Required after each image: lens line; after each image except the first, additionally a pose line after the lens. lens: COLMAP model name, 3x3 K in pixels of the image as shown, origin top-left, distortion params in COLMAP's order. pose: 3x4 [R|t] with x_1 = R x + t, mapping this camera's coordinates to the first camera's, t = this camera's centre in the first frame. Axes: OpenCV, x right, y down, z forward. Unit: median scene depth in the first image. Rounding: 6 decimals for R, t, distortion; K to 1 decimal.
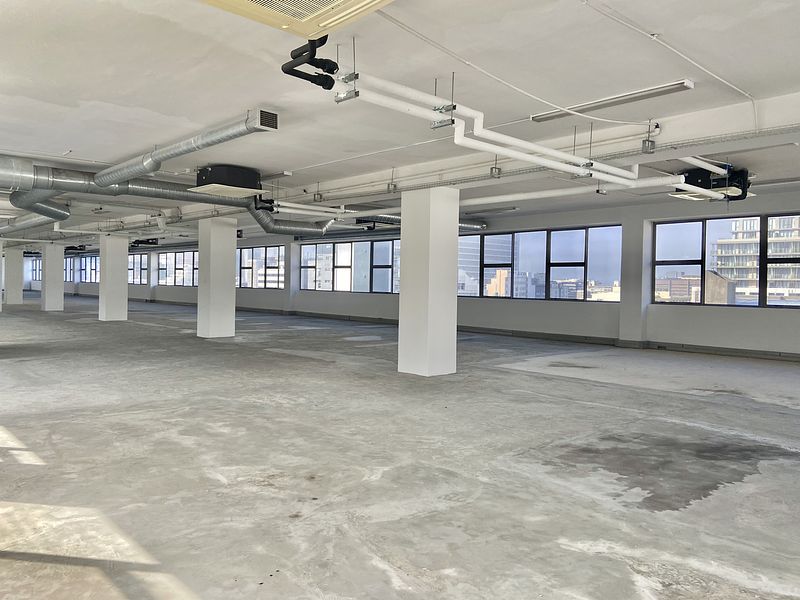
lens RADIAL K [[599.3, 0, 389.5], [0, 599.3, 289.2], [0, 0, 1]] dist [0.128714, -0.166428]
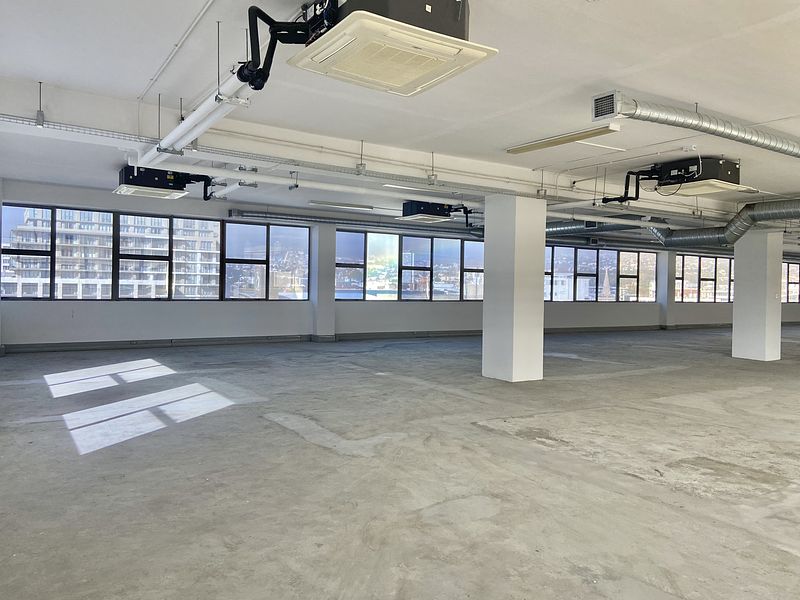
lens RADIAL K [[599.3, 0, 389.5], [0, 599.3, 289.2], [0, 0, 1]] dist [0.128714, -0.166428]
pose [[0.170678, -0.018764, 0.985148, -0.895866], [-0.006312, 0.999777, 0.020136, -0.027352], [-0.985307, -0.009656, 0.170521, 0.983106]]
